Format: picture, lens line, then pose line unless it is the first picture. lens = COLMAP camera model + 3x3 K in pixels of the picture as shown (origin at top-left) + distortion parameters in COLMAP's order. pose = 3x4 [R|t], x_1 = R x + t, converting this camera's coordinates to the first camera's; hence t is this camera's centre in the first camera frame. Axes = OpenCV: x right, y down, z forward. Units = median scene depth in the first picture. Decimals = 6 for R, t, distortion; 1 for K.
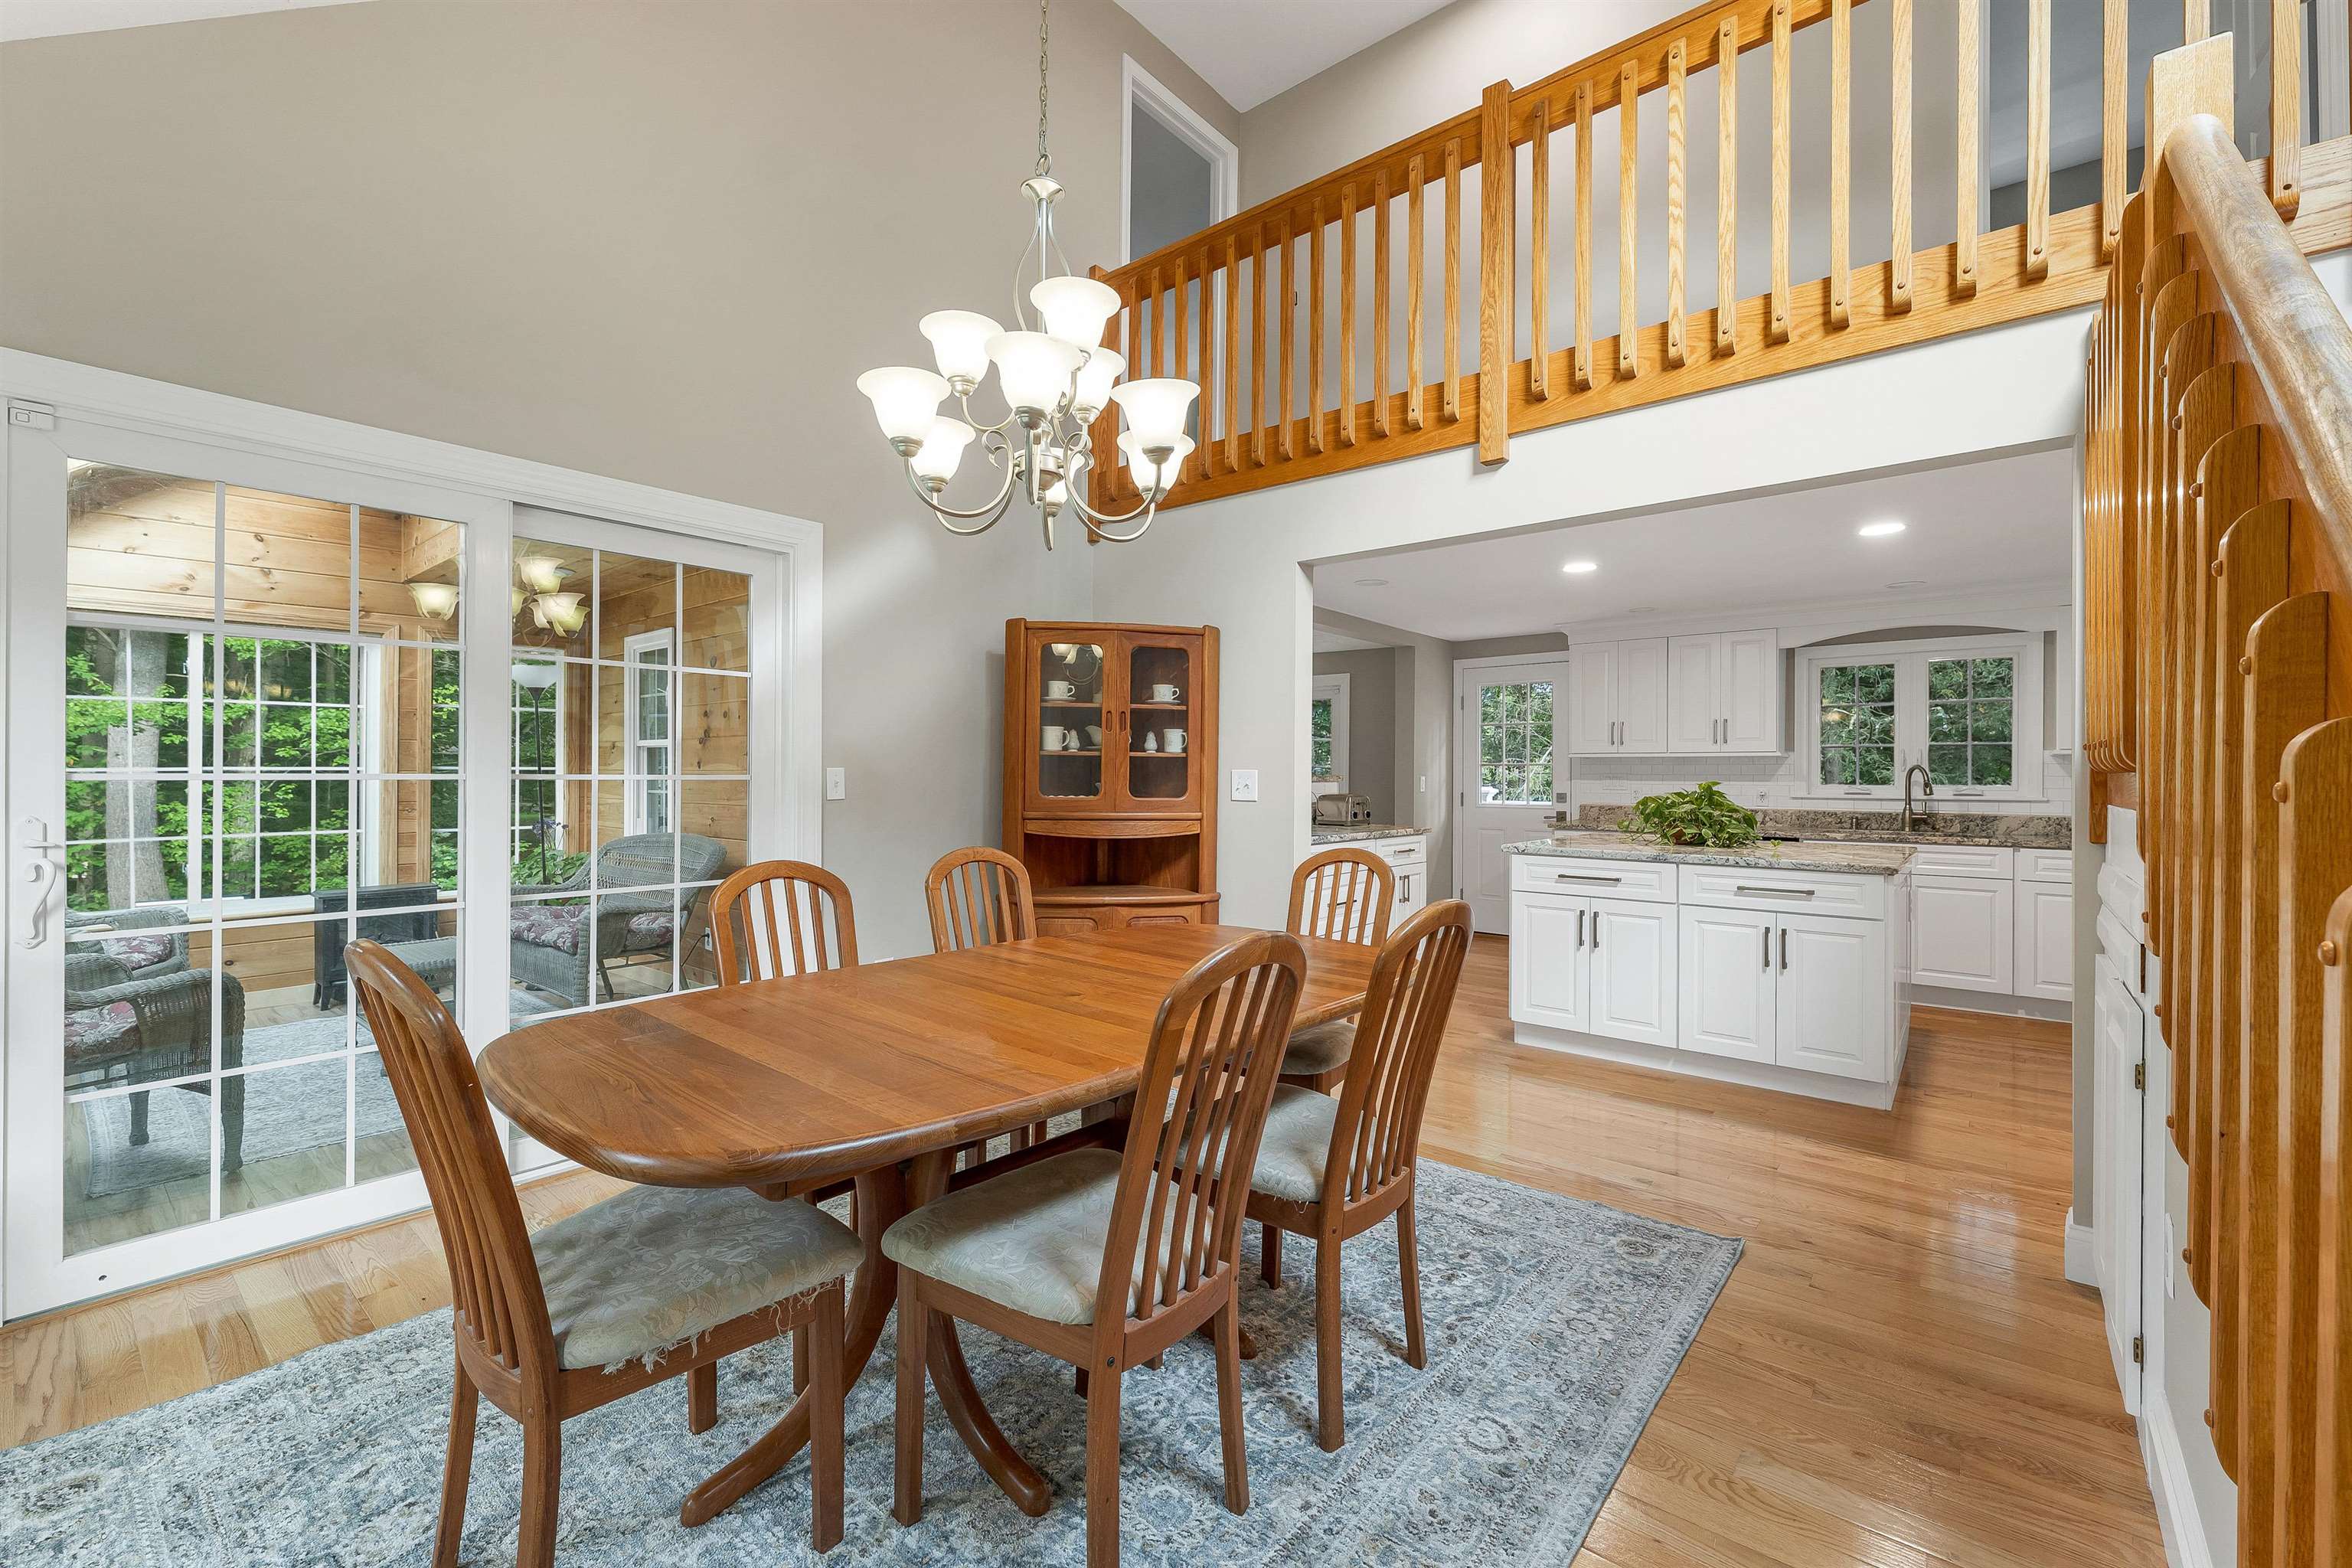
lens RADIAL K [[985.8, 0, 1184.8], [0, 985.8, 778.5], [0, 0, 1]] dist [0.003704, 0.000200]
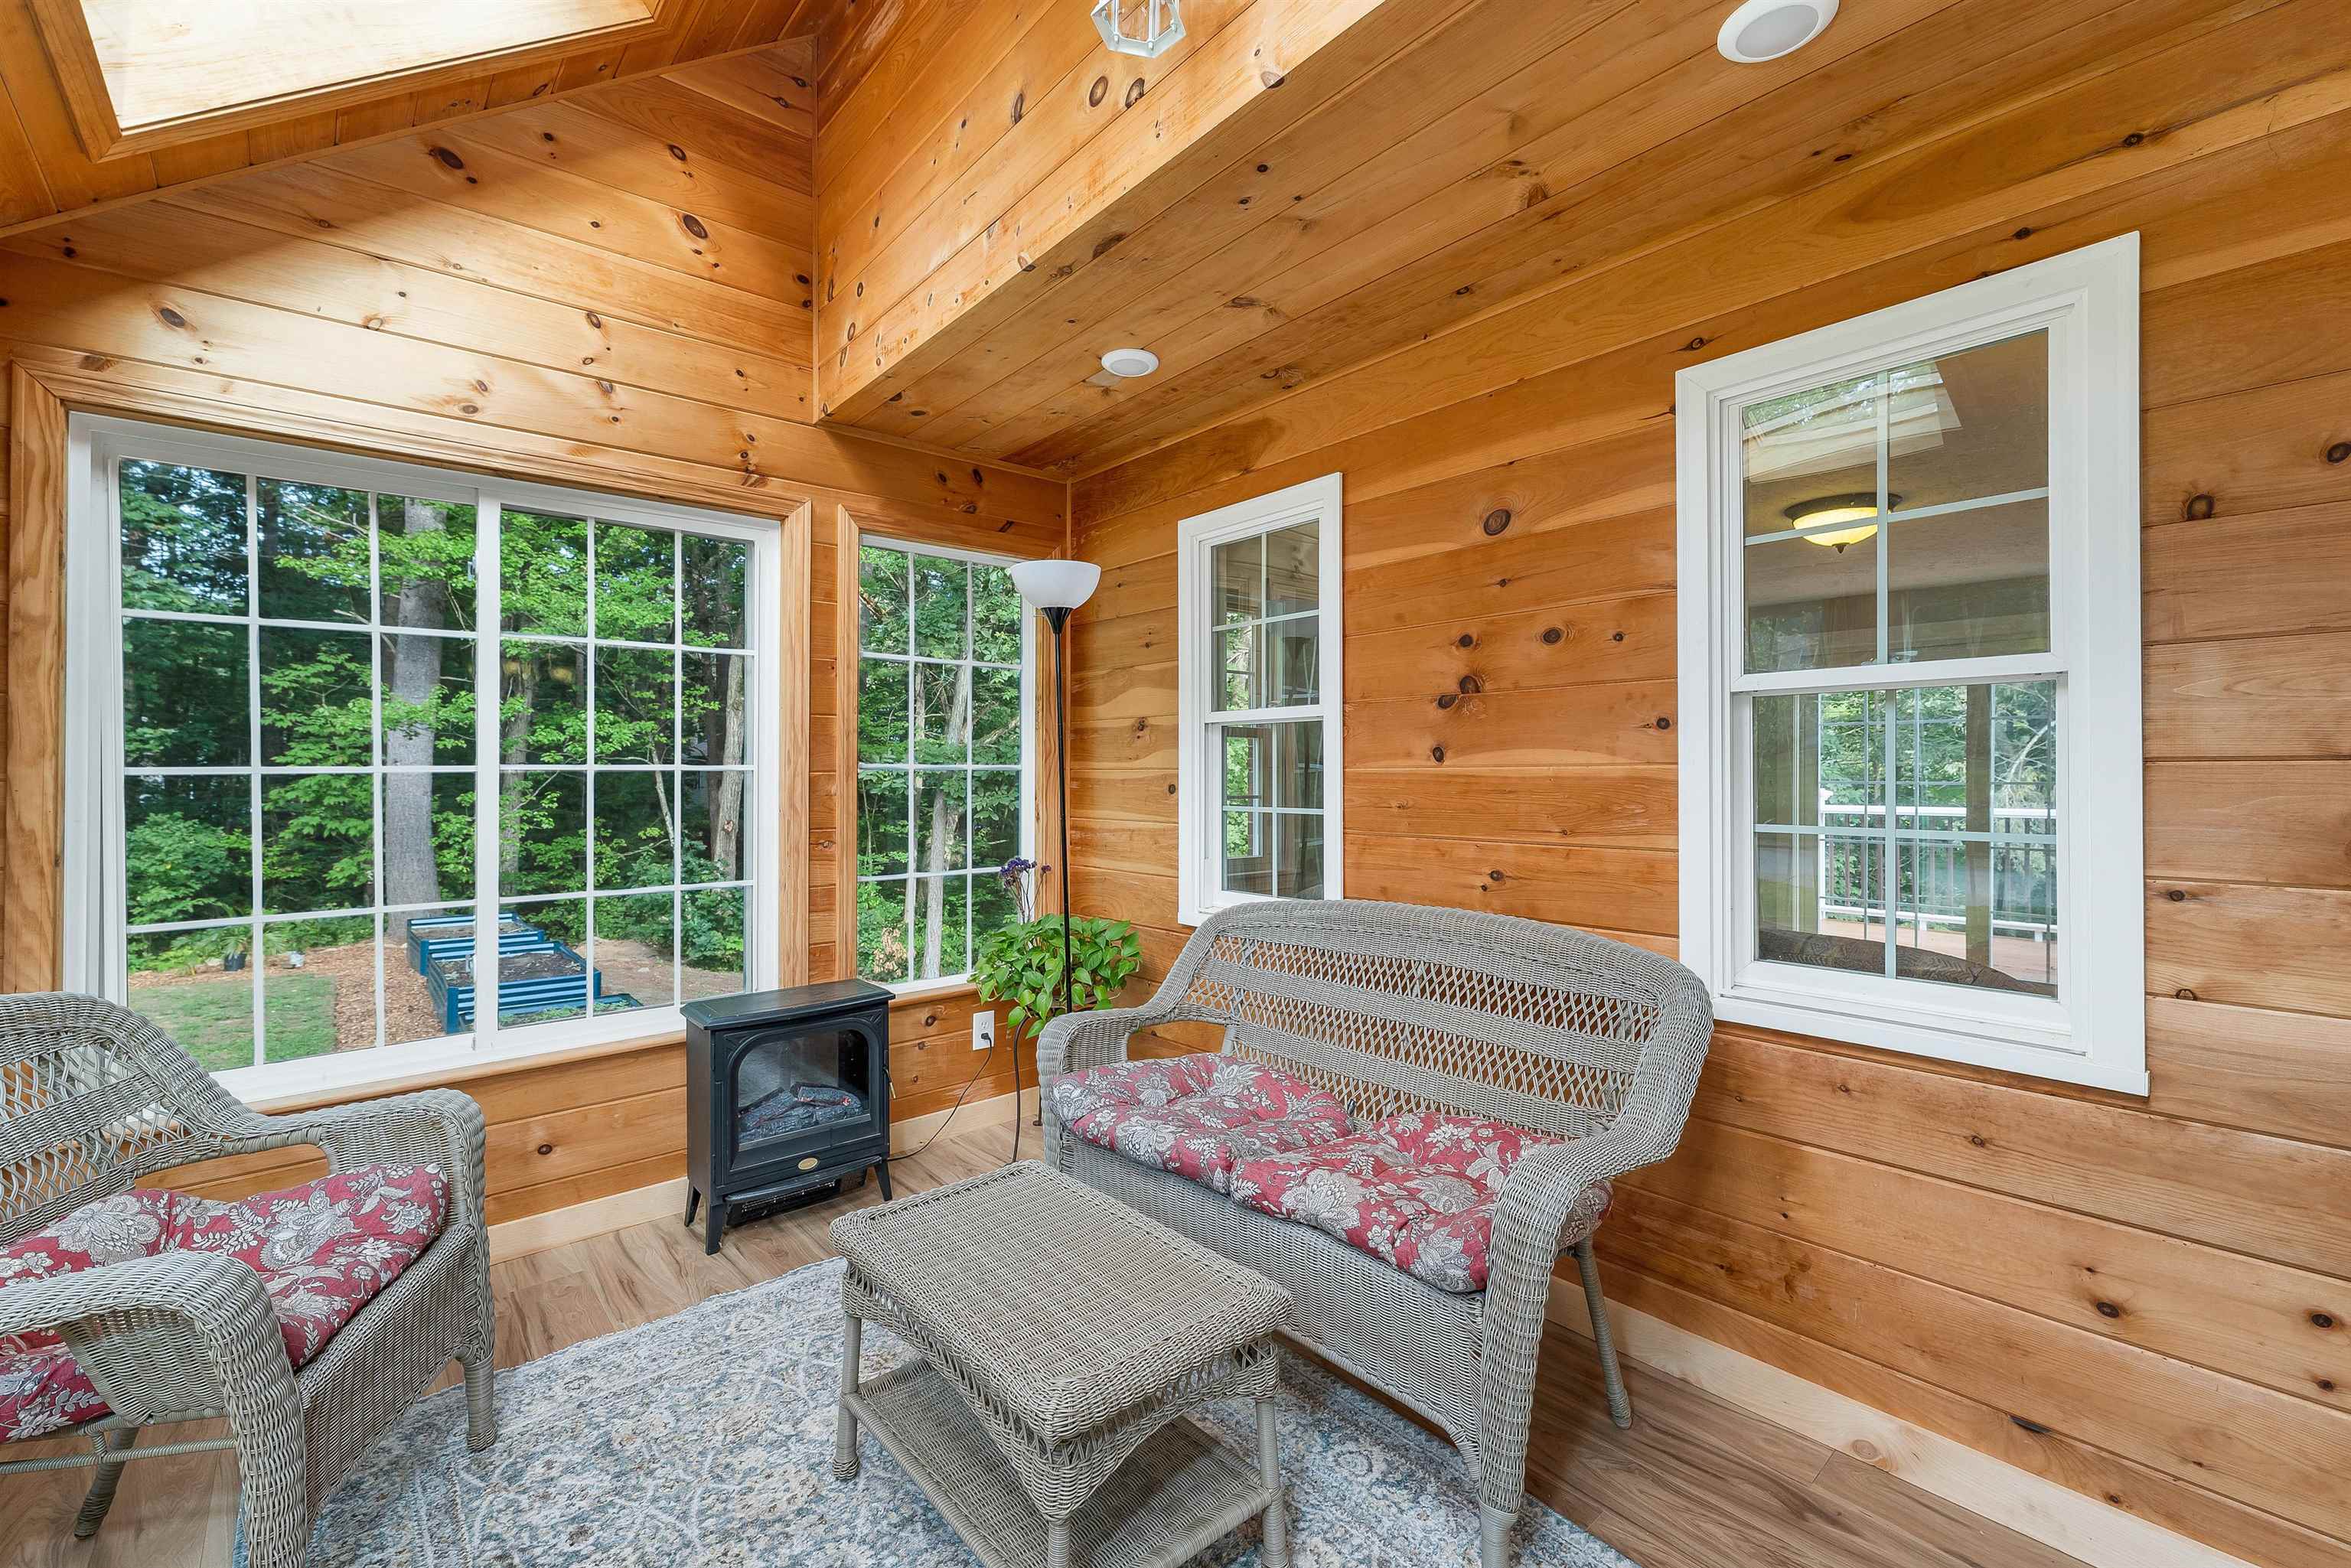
lens RADIAL K [[985.3, 0, 1165.6], [0, 985.3, 778.5], [0, 0, 1]] dist [0.003704, 0.000200]
pose [[0.986234, -0.005345, -0.165268, -0.535237], [0.004684, 0.999979, -0.004387, -0.000888], [0.165288, 0.003553, 0.986239, 0.520399]]
